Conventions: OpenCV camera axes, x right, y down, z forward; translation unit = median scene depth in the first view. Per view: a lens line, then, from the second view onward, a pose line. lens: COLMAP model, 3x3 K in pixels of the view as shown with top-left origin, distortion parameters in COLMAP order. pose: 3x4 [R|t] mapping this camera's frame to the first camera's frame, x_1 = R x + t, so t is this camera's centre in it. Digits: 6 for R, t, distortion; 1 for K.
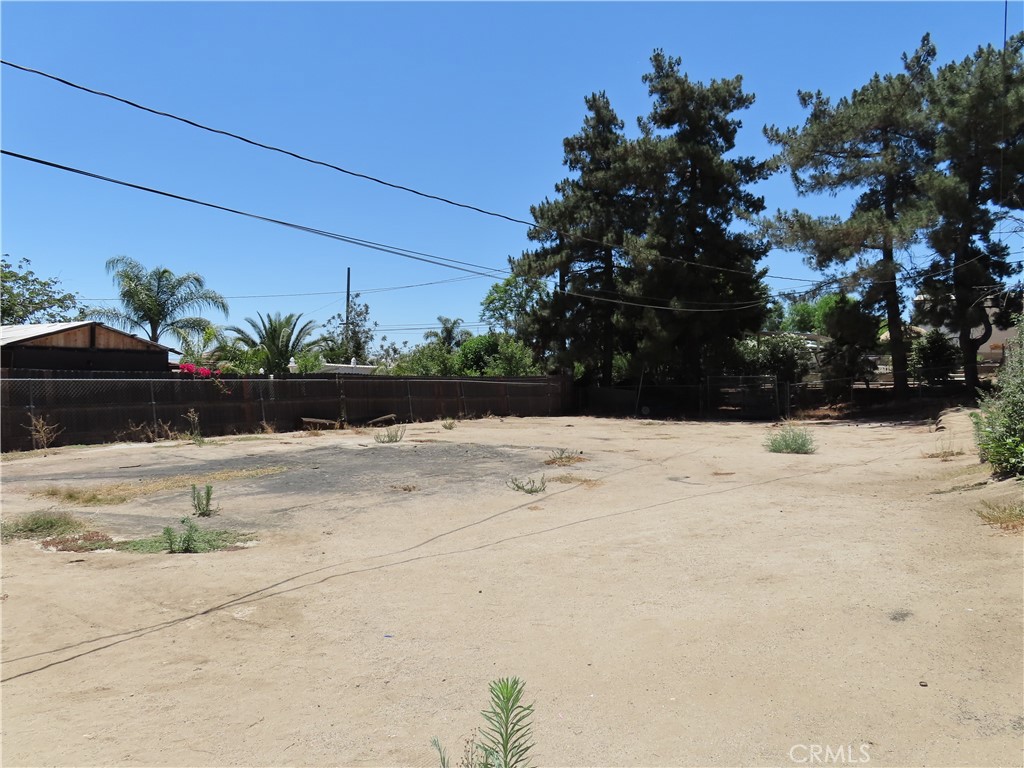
lens RADIAL K [[732.3, 0, 508.0], [0, 732.3, 382.5], [0, 0, 1]] dist [-0.005036, 0.001390]
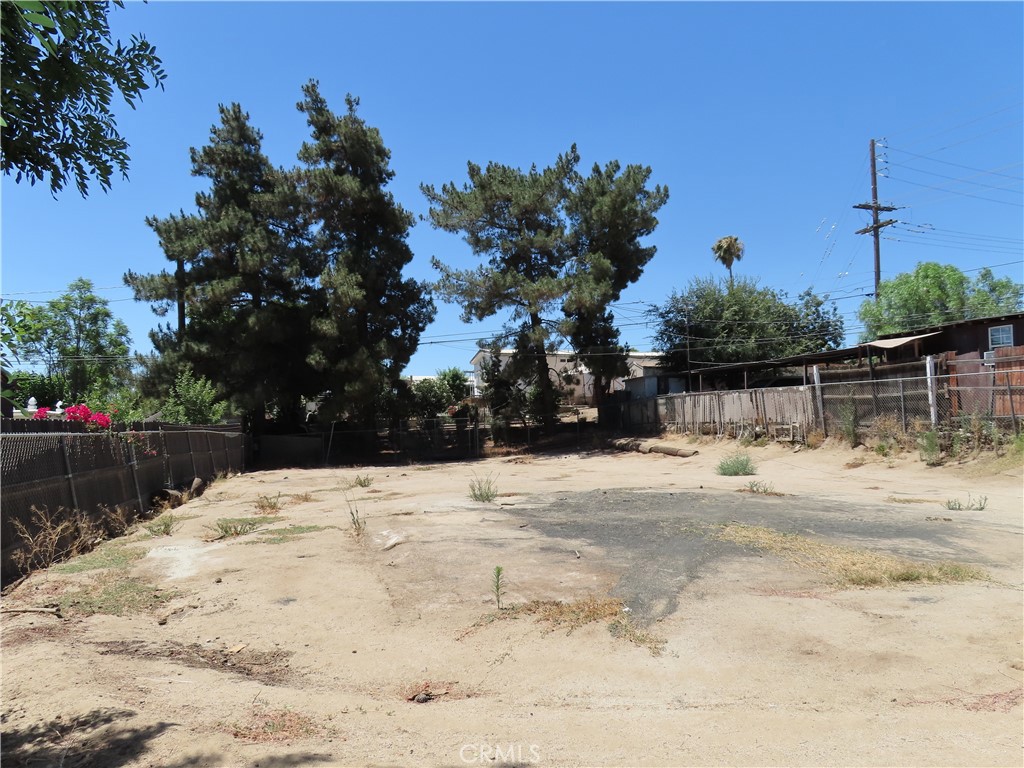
lens RADIAL K [[736.6, 0, 516.0], [0, 736.6, 381.7], [0, 0, 1]] dist [-0.011689, 0.000745]
pose [[0.677744, 0.014740, 0.735151, -0.316943], [0.034253, 0.998081, -0.051591, -0.003060], [-0.734500, 0.060147, 0.675938, 0.178830]]
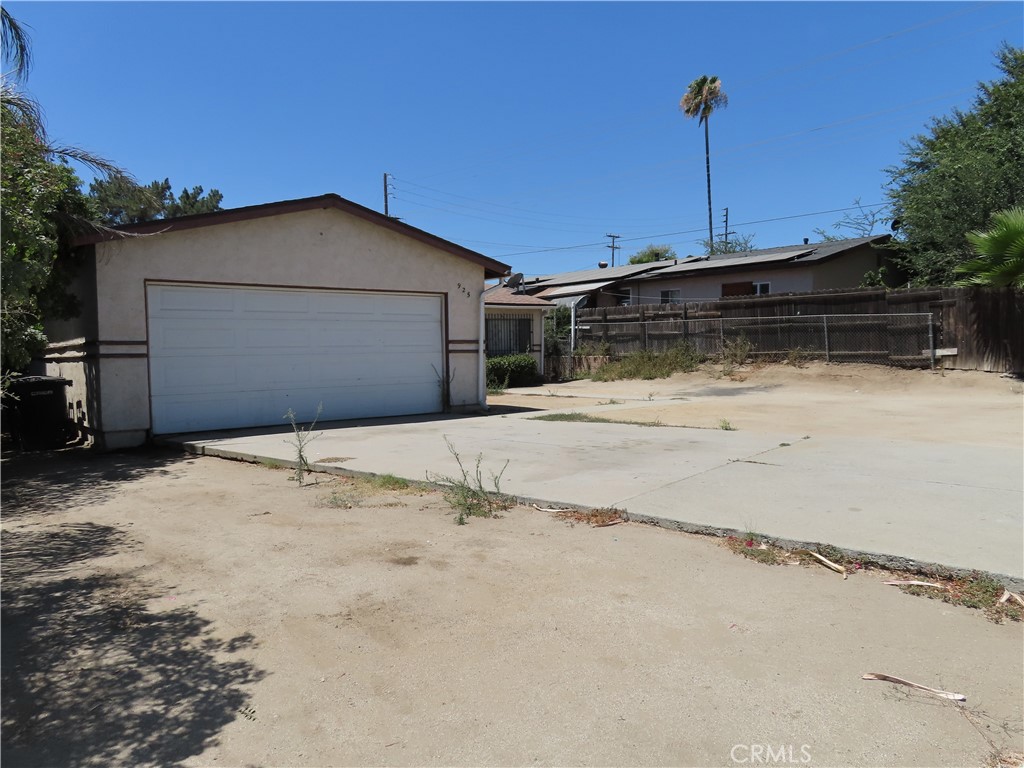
lens RADIAL K [[732.3, 0, 508.0], [0, 732.3, 382.5], [0, 0, 1]] dist [-0.005036, 0.001390]
pose [[0.321676, -0.067578, 0.944435, -0.795220], [0.037846, 0.997570, 0.058489, 0.001607], [-0.946093, 0.016928, 0.323452, -0.395936]]
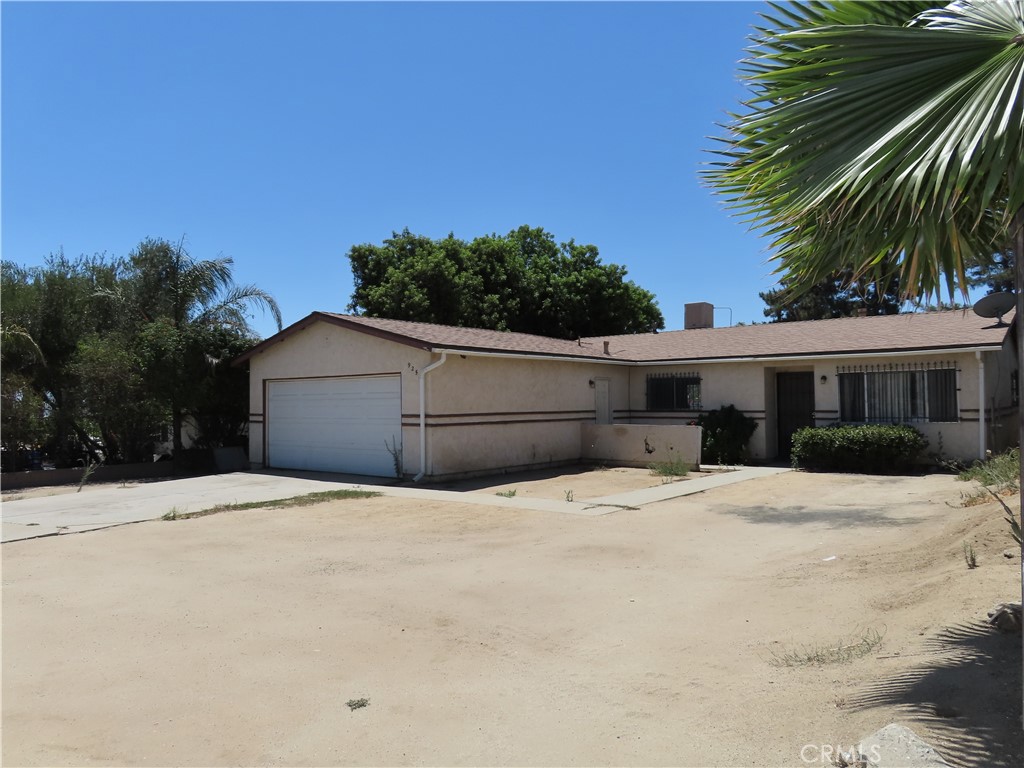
lens RADIAL K [[734.2, 0, 513.8], [0, 734.2, 385.0], [0, 0, 1]] dist [0.003473, -0.002999]
pose [[0.994088, -0.032703, -0.103538, -0.363507], [0.028560, 0.998741, -0.041239, 0.002985], [0.104756, 0.038038, 0.993770, -0.645678]]
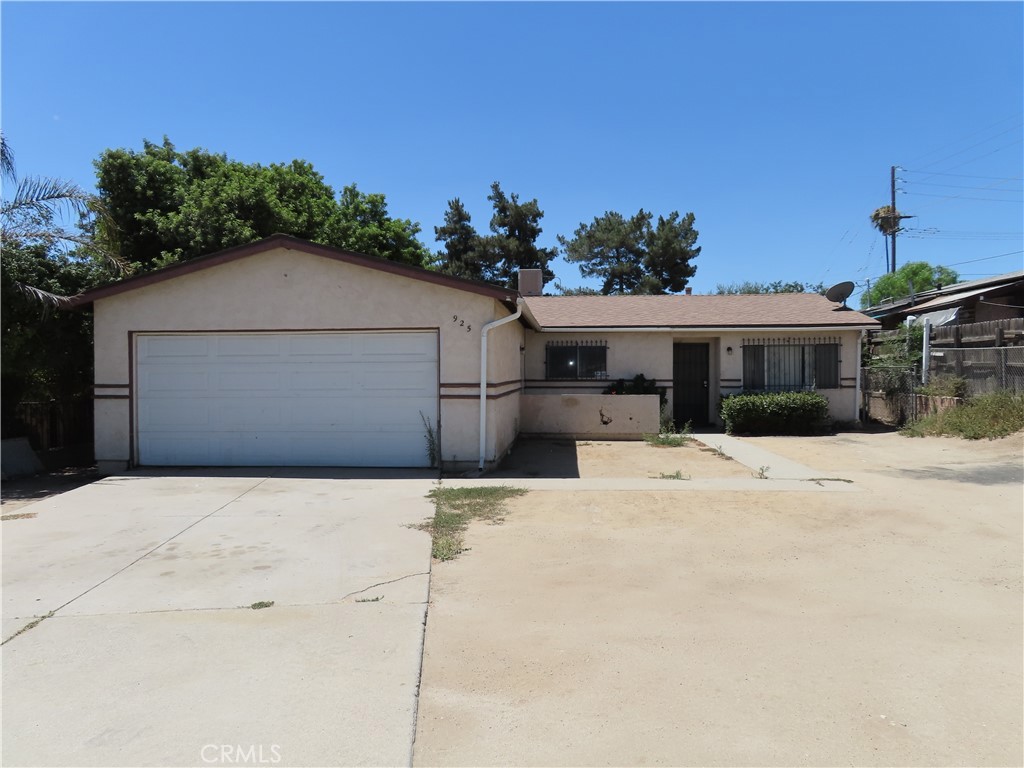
lens RADIAL K [[736.6, 0, 516.0], [0, 736.6, 381.7], [0, 0, 1]] dist [-0.011689, 0.000745]
pose [[0.881045, -0.030895, 0.472022, -0.581790], [0.030534, 0.999498, 0.008427, -0.001542], [-0.472045, 0.006988, 0.881547, -0.535480]]
